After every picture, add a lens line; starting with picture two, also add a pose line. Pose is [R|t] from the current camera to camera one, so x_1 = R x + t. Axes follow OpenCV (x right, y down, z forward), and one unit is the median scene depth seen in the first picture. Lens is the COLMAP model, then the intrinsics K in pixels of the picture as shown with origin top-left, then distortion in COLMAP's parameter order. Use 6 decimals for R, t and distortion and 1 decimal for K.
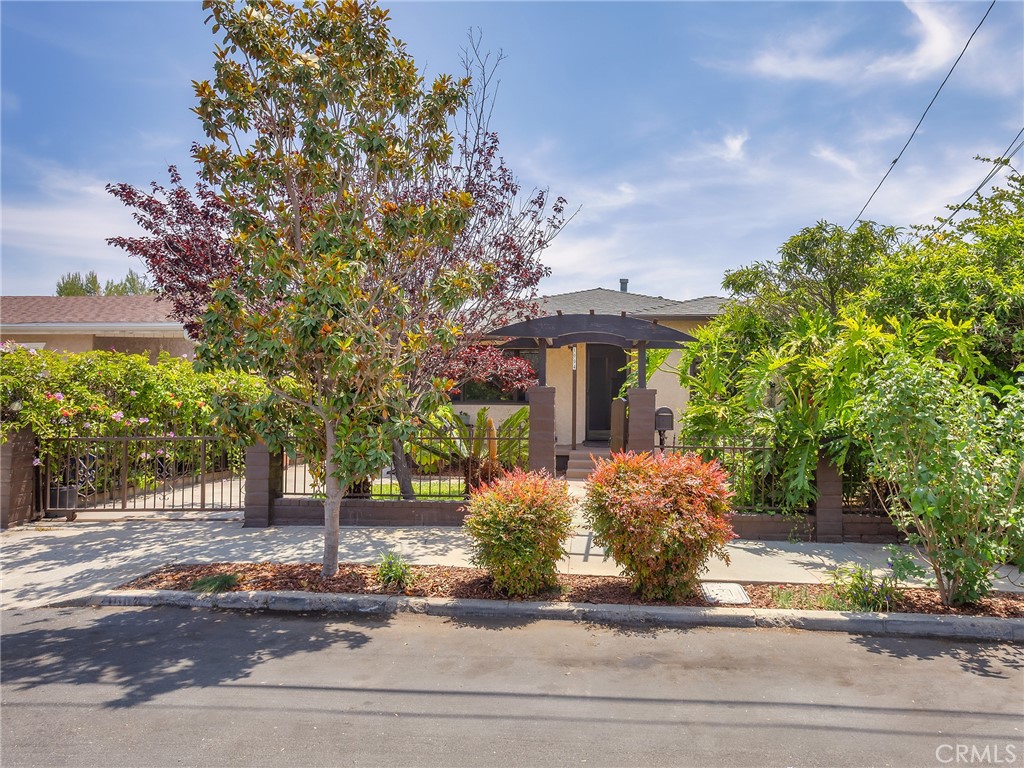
lens RADIAL K [[630.9, 0, 512.0], [0, 630.9, 384.0], [0, 0, 1]] dist [-0.003738, 0.028787]
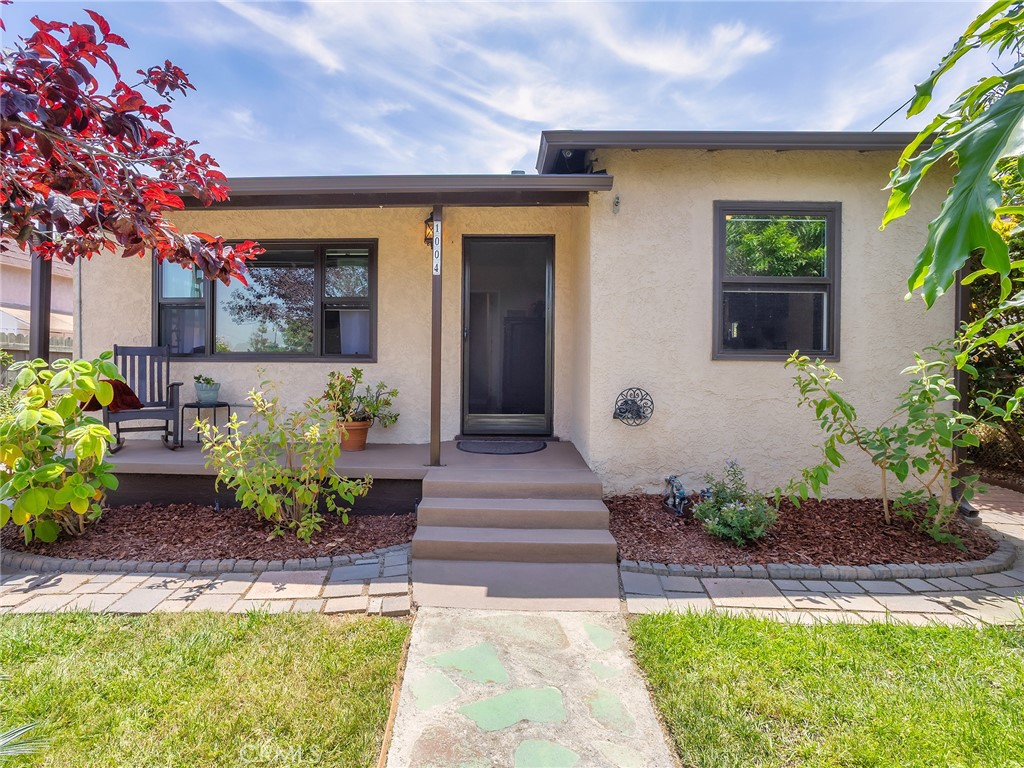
lens RADIAL K [[552.7, 0, 512.9], [0, 552.7, 380.6], [0, 0, 1]] dist [-0.053056, 0.031599]
pose [[0.974058, -0.002231, 0.226287, 0.098384], [-0.008391, 0.998908, 0.045964, 0.046236], [-0.226142, -0.046671, 0.972976, 0.950146]]
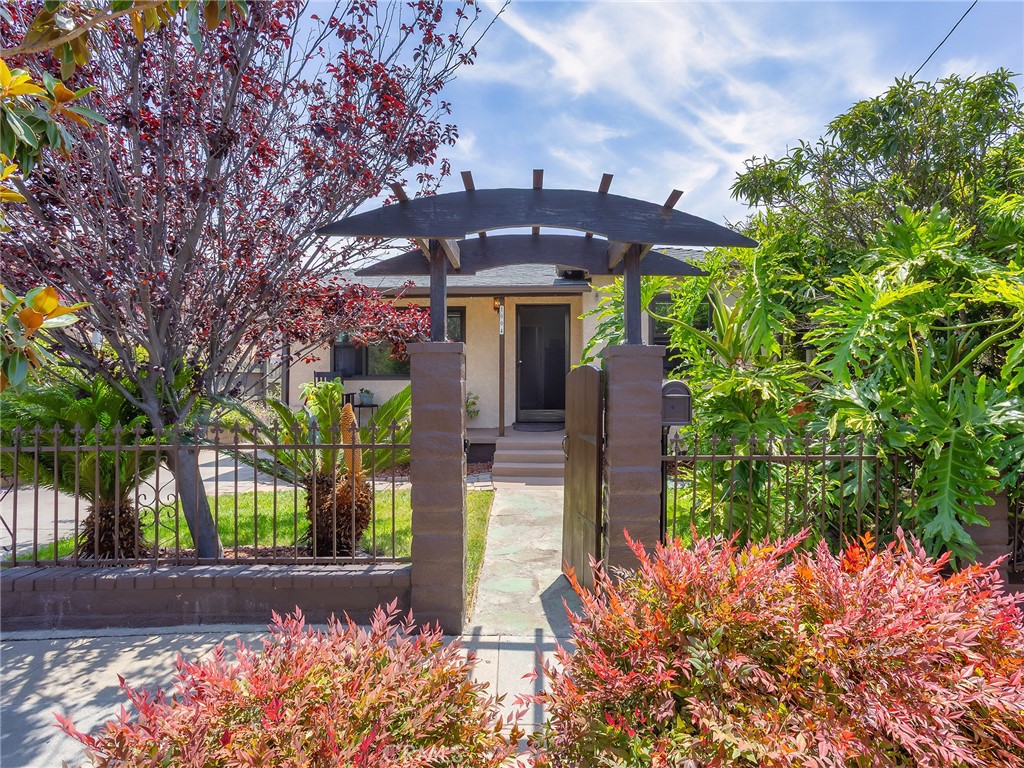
lens RADIAL K [[552.7, 0, 512.9], [0, 552.7, 380.6], [0, 0, 1]] dist [-0.053056, 0.031599]
pose [[0.992781, -0.005908, 0.119792, 0.044958], [0.001807, 0.999409, 0.034318, 0.017278], [-0.119924, -0.033854, 0.992206, 0.474329]]
